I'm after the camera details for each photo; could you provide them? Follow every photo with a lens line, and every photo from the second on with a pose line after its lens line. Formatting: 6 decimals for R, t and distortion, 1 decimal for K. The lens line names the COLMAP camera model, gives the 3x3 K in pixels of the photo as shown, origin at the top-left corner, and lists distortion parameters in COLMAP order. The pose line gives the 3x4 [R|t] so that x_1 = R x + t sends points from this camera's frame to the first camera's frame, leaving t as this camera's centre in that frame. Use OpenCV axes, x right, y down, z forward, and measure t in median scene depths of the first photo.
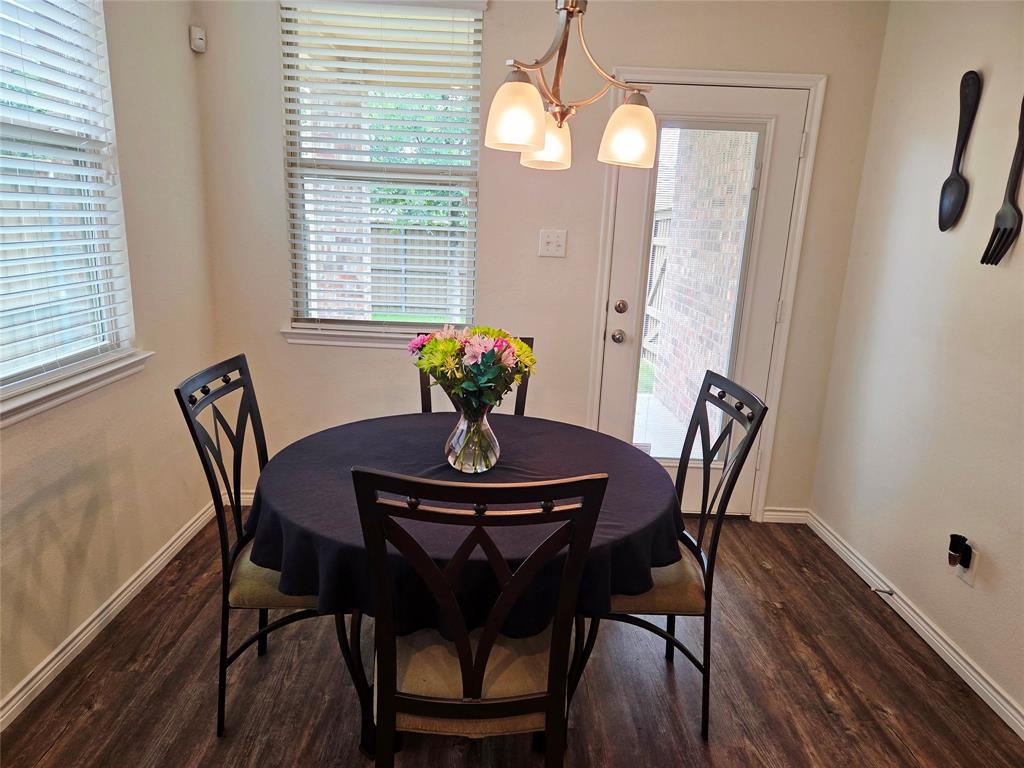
lens RADIAL K [[686.6, 0, 512.0], [0, 686.6, 384.0], [0, 0, 1]] dist [0.056882, -0.053509]
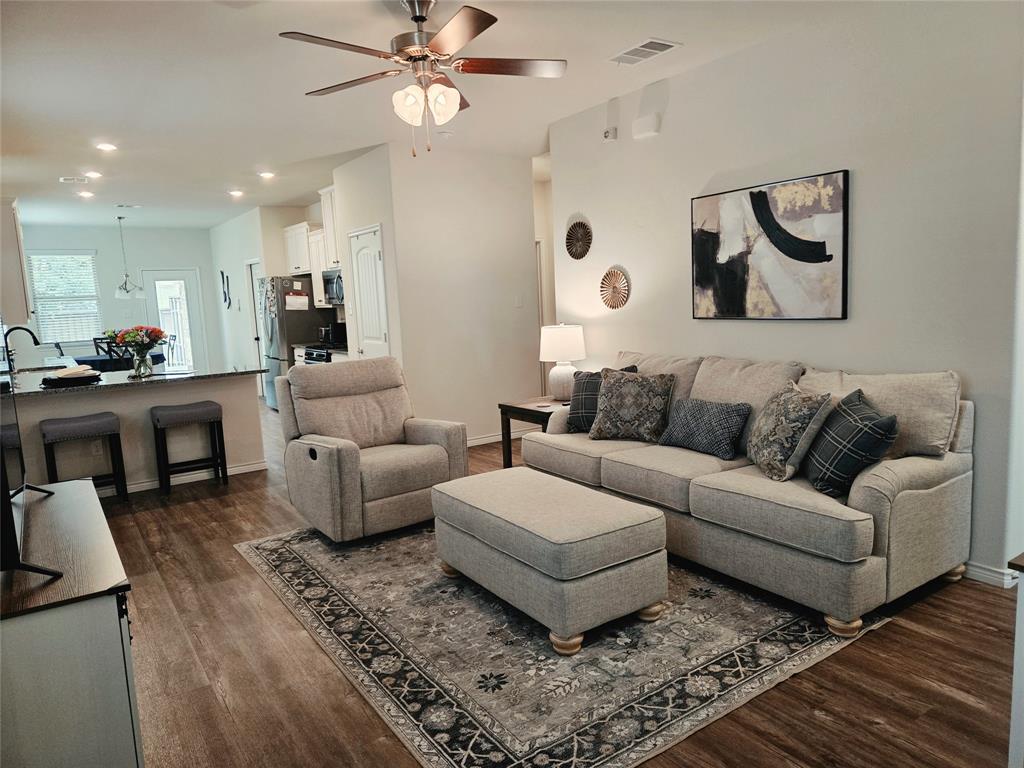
lens RADIAL K [[690.0, 0, 530.7], [0, 690.0, 384.9], [0, 0, 1]] dist [0.055220, -0.052969]
pose [[0.822119, -0.150455, 0.549075, -0.365710], [0.203001, 0.978523, -0.035818, 0.973760], [-0.531894, 0.140909, 0.835005, -4.216955]]
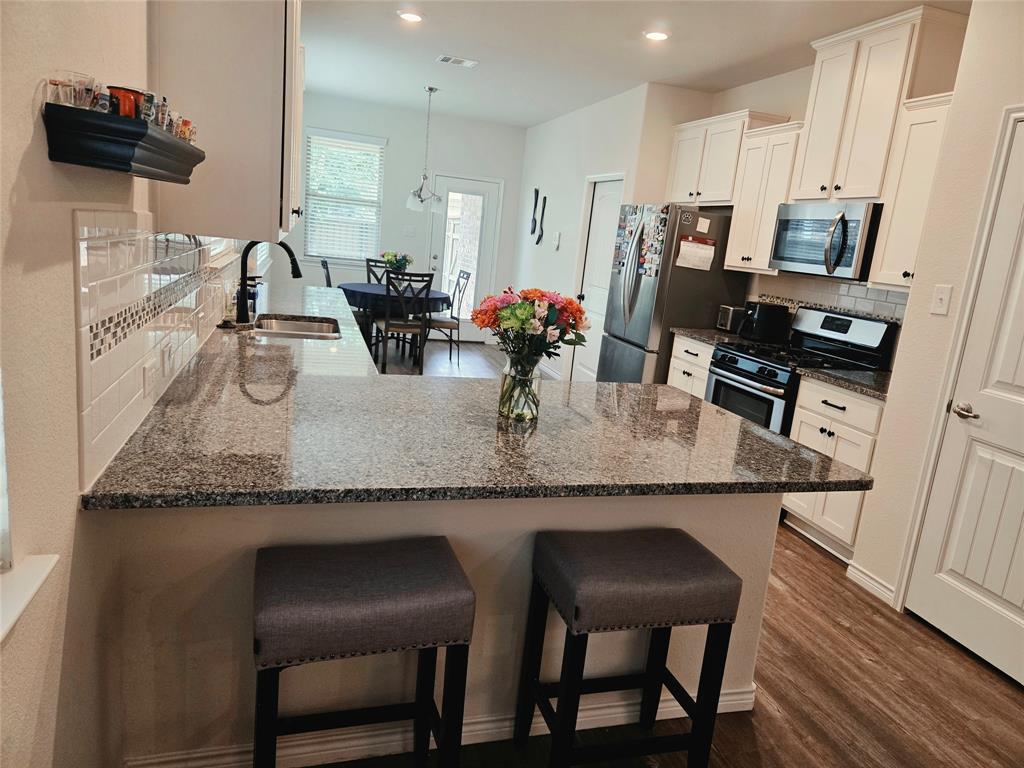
lens RADIAL K [[686.6, 0, 512.0], [0, 686.6, 384.0], [0, 0, 1]] dist [0.056882, -0.053509]
pose [[0.962760, -0.000424, 0.270356, -0.386005], [-0.000128, 0.999998, 0.002023, 0.525168], [-0.270356, -0.001982, 0.962758, -2.305582]]
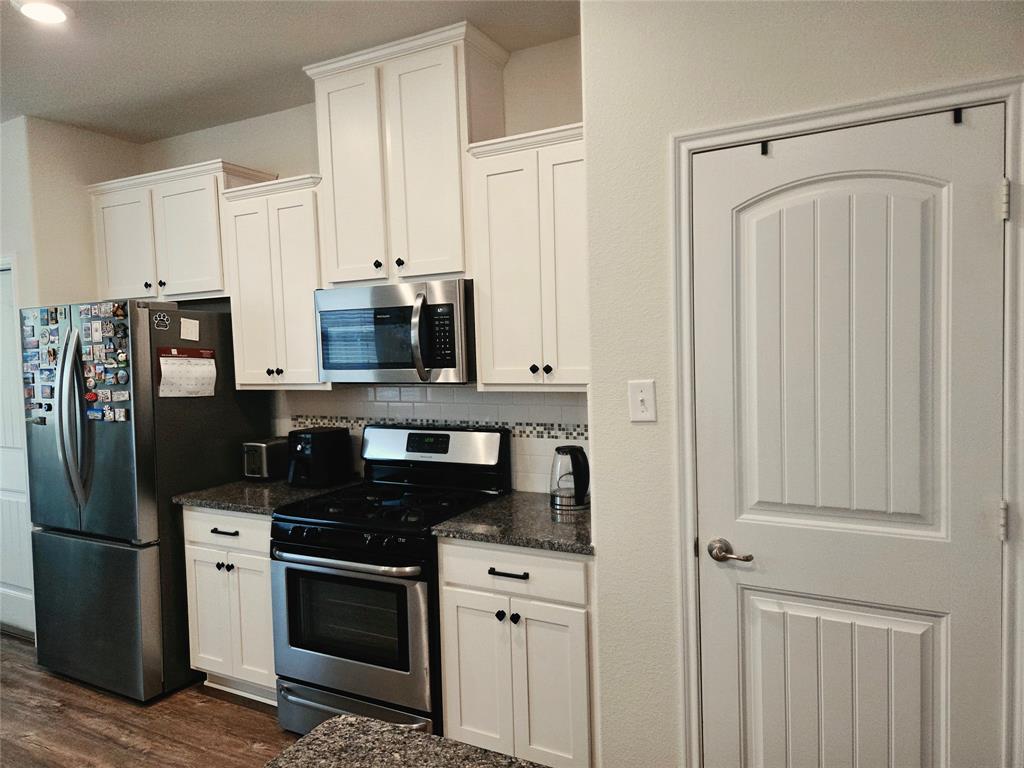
lens RADIAL K [[686.6, 0, 512.0], [0, 686.6, 384.0], [0, 0, 1]] dist [0.056882, -0.053509]
pose [[0.480981, -0.101723, 0.870810, -0.138645], [0.246439, 0.968887, -0.022938, 0.331225], [-0.841383, 0.225634, 0.491085, -1.592504]]
